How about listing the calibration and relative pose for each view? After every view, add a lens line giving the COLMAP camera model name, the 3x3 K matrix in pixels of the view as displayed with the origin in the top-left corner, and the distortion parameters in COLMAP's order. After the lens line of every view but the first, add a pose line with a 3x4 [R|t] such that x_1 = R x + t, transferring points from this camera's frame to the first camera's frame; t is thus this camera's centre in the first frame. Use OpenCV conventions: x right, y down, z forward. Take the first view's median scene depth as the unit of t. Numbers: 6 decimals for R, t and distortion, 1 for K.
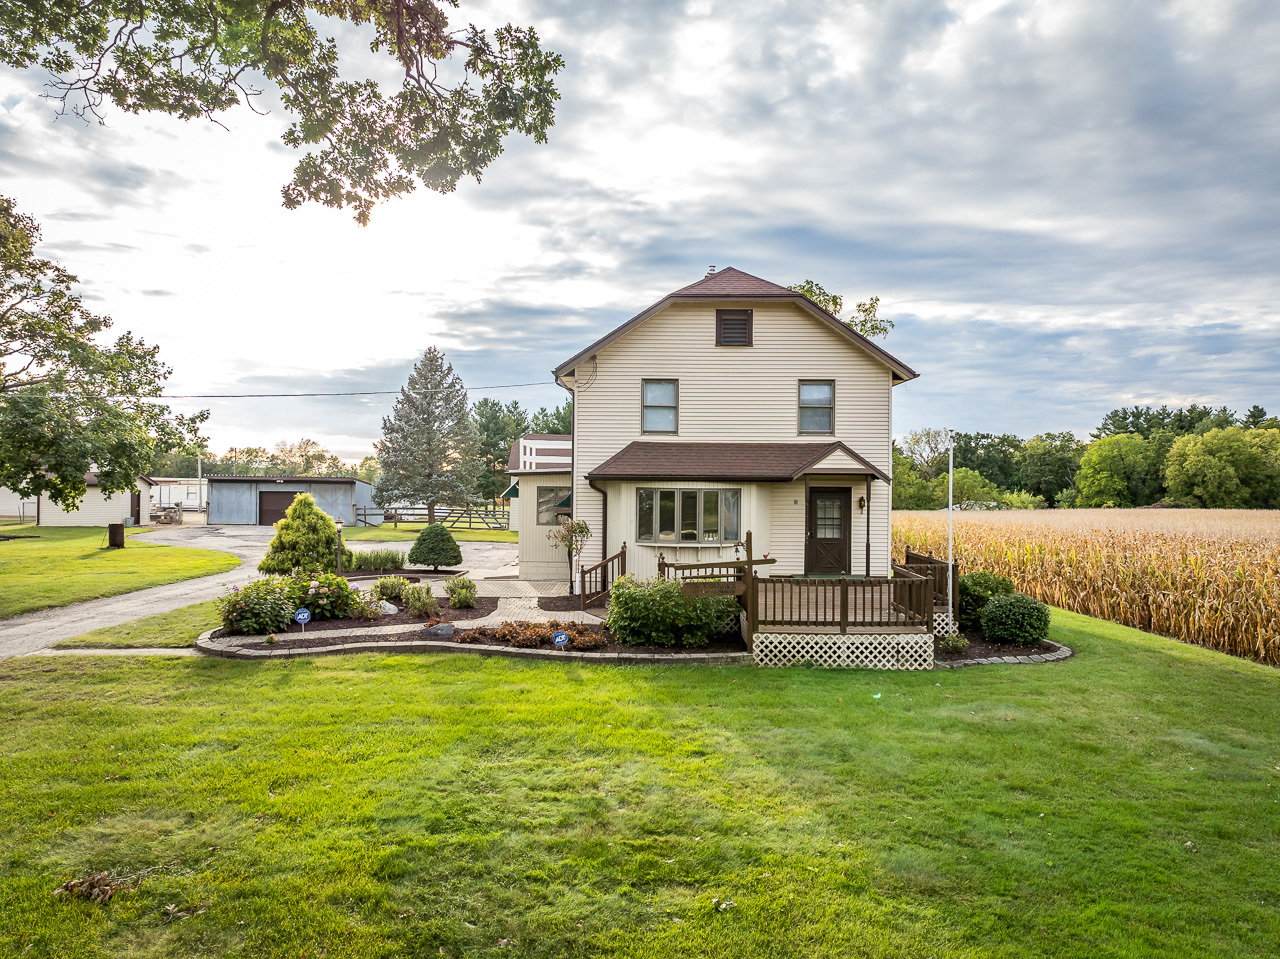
lens RADIAL K [[900.0, 0, 632.3], [0, 900.0, 519.0], [0, 0, 1]] dist [-0.027446, -0.008337]
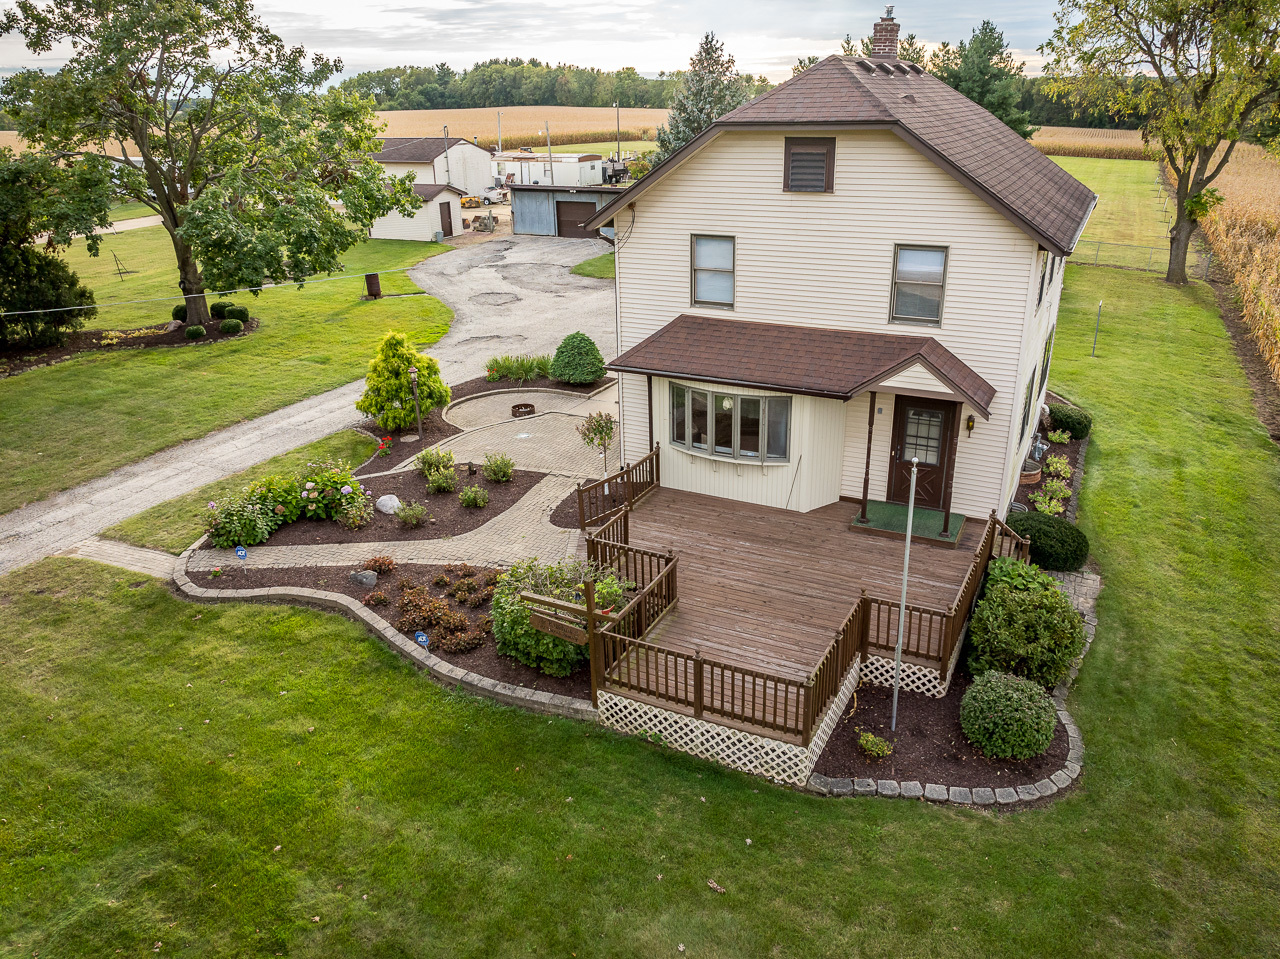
lens RADIAL K [[900.0, 0, 643.4], [0, 900.0, 515.1], [0, 0, 1]] dist [-0.027446, -0.008337]
pose [[0.896042, 0.163781, -0.412656, 0.330482], [0.010185, 0.921641, 0.387910, -0.232126], [0.443853, -0.351786, 0.824161, 0.262818]]
